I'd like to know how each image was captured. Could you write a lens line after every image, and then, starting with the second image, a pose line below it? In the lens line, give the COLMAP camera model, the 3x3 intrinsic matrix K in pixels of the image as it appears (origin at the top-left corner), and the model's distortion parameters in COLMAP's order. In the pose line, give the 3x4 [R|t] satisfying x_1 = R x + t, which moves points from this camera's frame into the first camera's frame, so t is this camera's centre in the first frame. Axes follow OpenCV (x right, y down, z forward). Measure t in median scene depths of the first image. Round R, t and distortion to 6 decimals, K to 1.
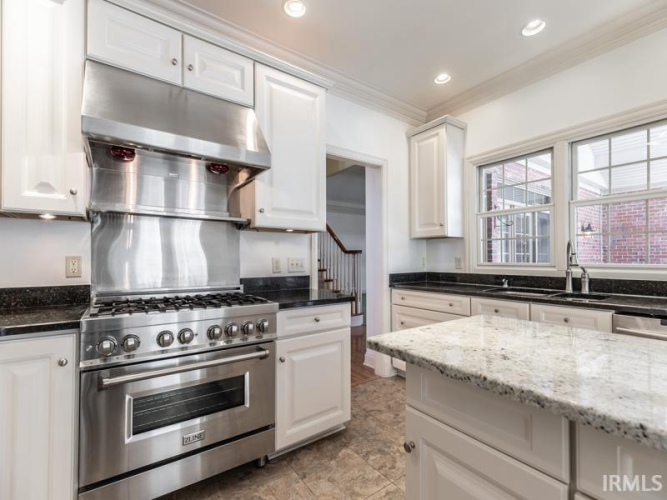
lens RADIAL K [[315.8, 0, 337.6], [0, 315.8, 255.5], [0, 0, 1]] dist [0.000122, 0.000745]
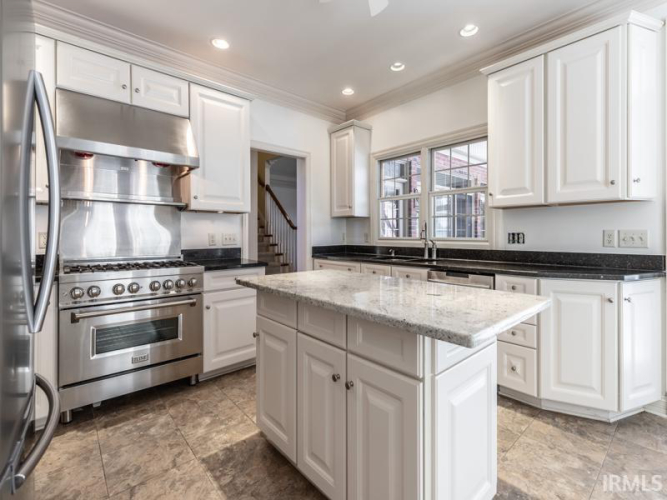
lens RADIAL K [[311.2, 0, 325.7], [0, 311.2, 235.6], [0, 0, 1]] dist [-0.003778, -0.000052]
pose [[0.996404, -0.001534, 0.084711, 0.177226], [0.000258, 0.999886, 0.015074, -0.002898], [-0.084724, -0.014998, 0.996292, -0.313487]]
